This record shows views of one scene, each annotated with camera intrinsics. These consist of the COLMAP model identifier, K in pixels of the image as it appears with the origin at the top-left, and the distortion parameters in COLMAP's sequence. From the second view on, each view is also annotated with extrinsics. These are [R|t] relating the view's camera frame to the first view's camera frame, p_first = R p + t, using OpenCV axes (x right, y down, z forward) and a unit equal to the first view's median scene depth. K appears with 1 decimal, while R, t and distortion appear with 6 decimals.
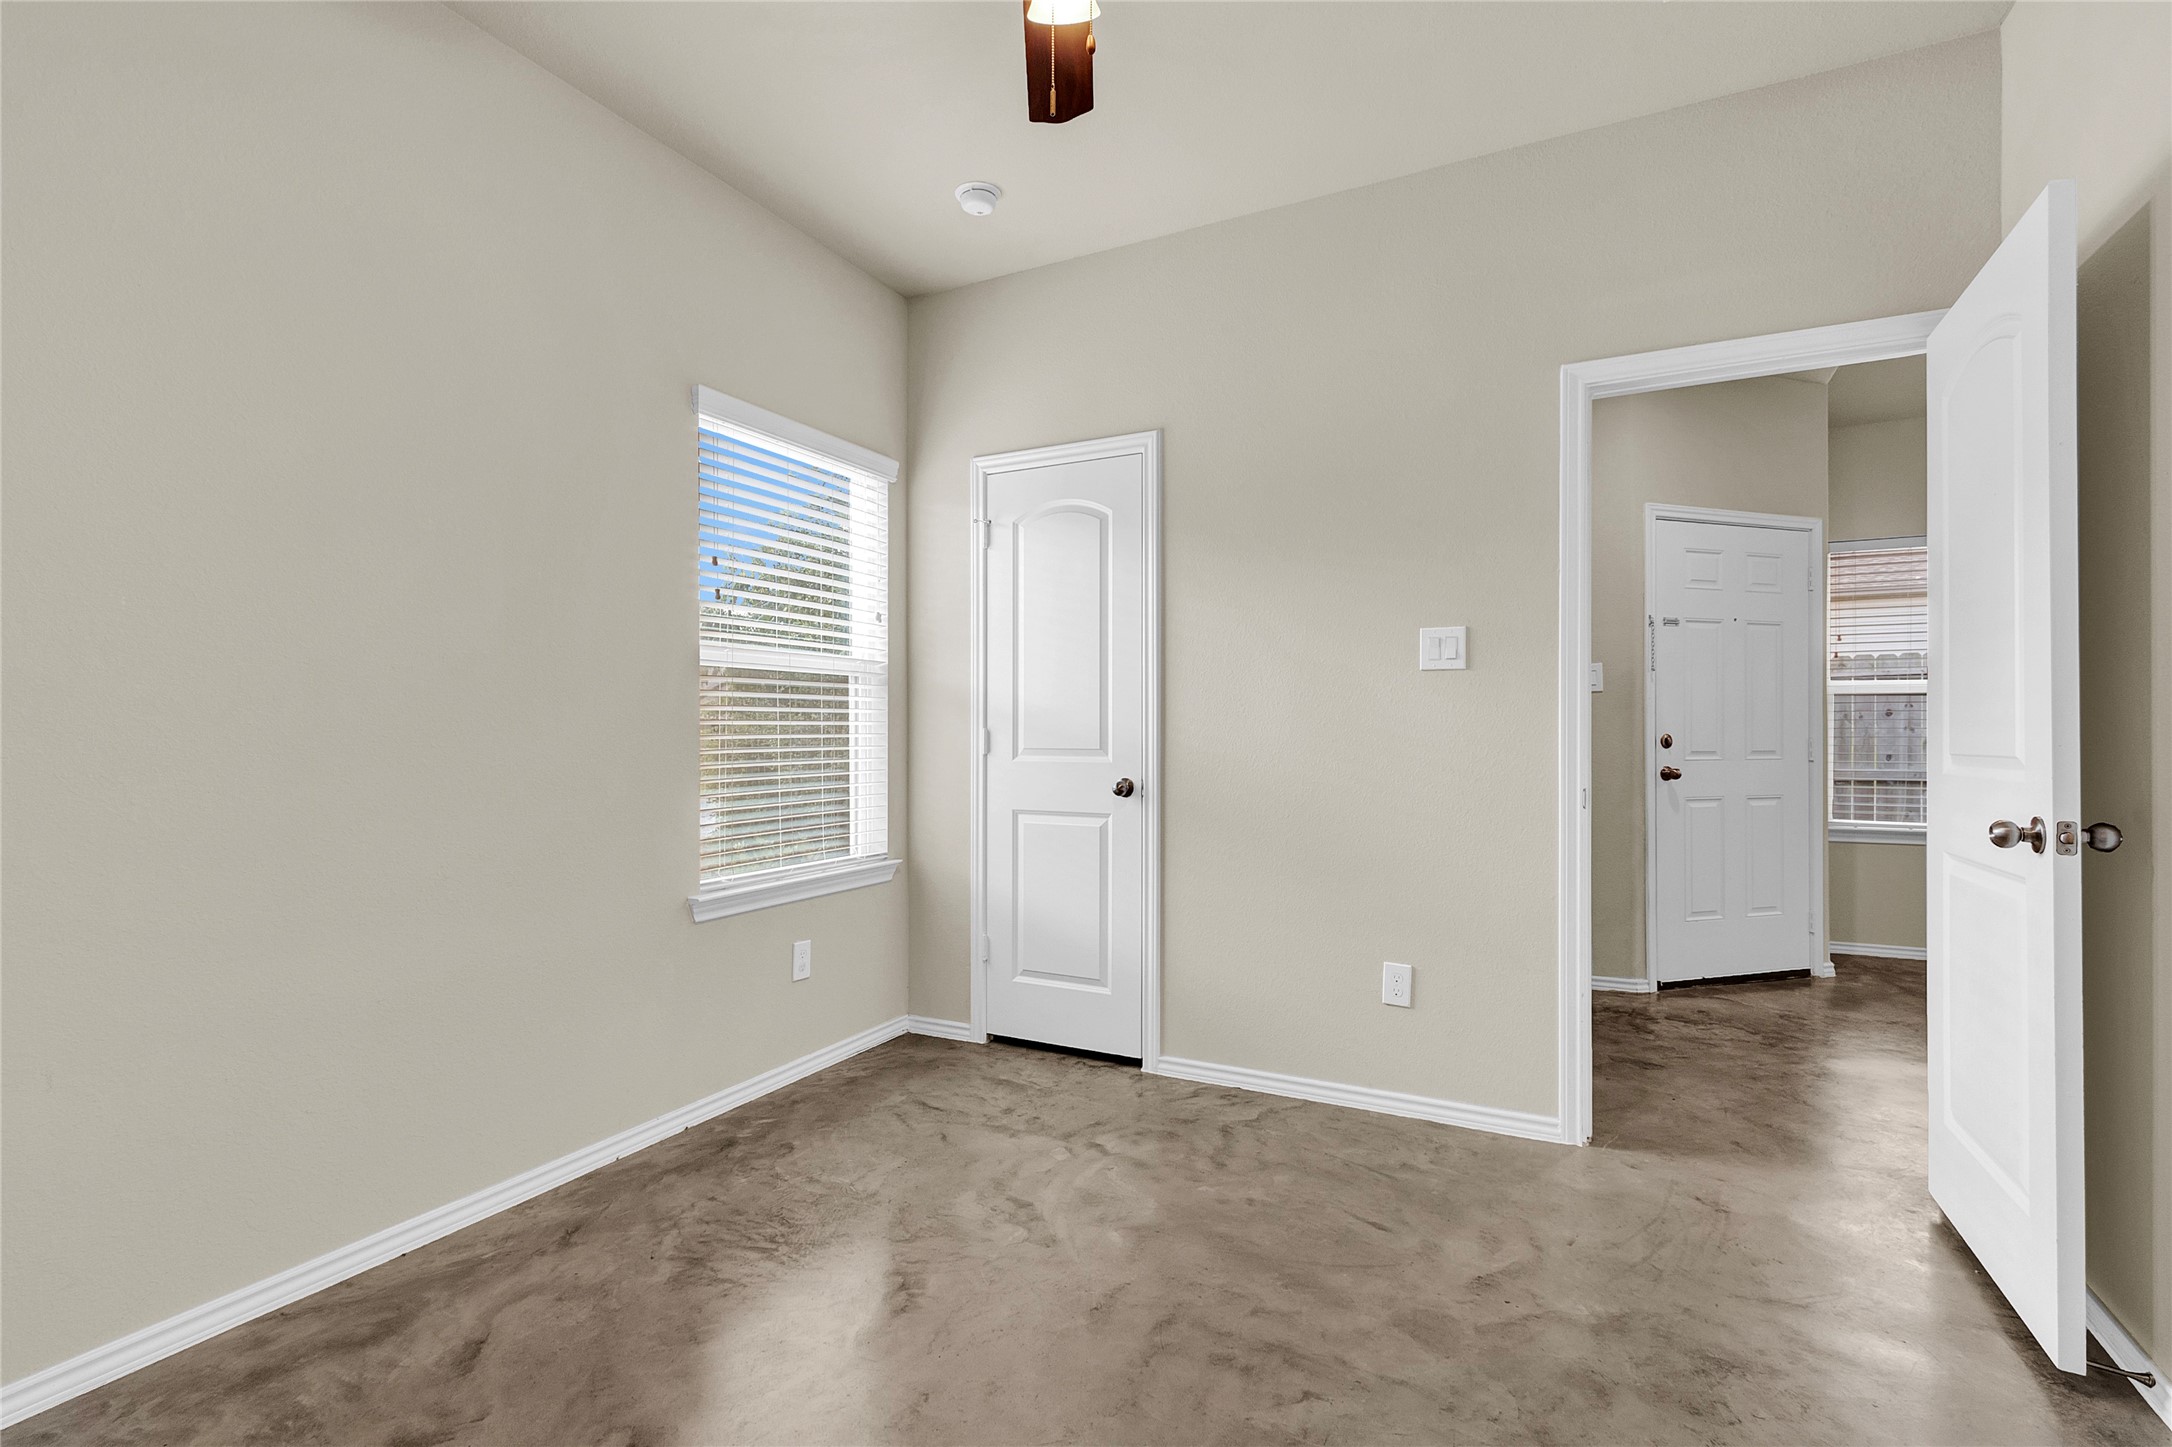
lens RADIAL K [[989.5, 0, 1078.5], [0, 989.5, 732.7], [0, 0, 1]] dist [0.005109, -0.002340]
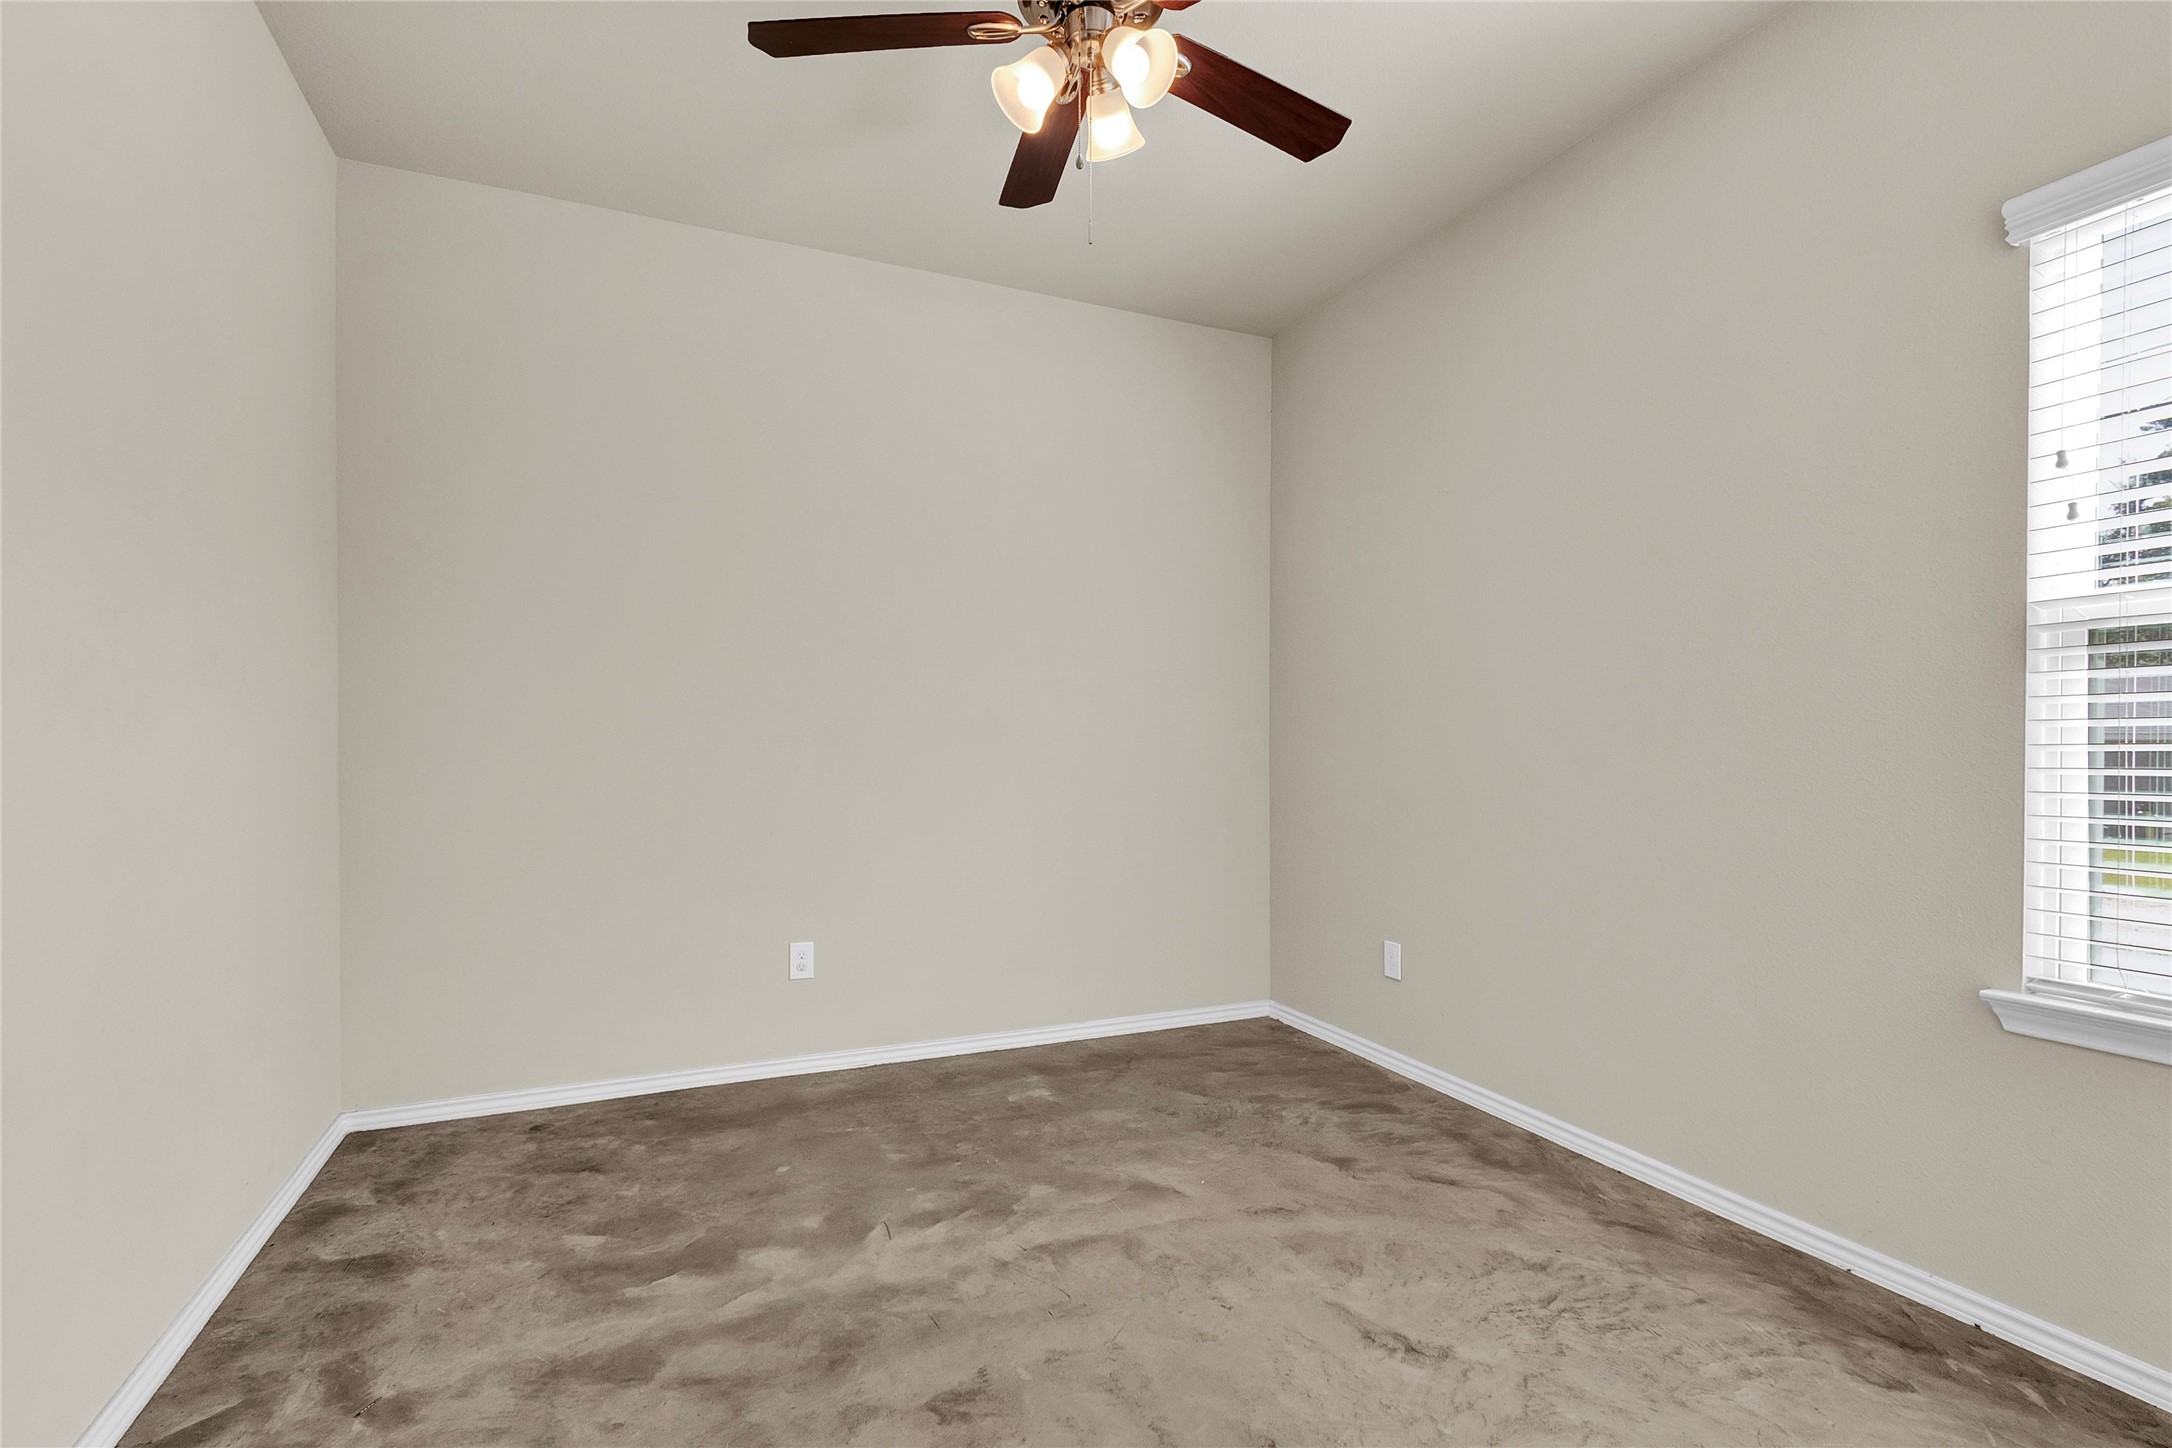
lens RADIAL K [[989.5, 0, 1082.2], [0, 989.5, 729.2], [0, 0, 1]] dist [0.005109, -0.002340]
pose [[-0.624822, -0.008673, -0.780719, 0.669635], [0.001049, 0.999928, -0.011947, -0.000425], [0.780767, -0.008284, -0.624768, 1.229885]]
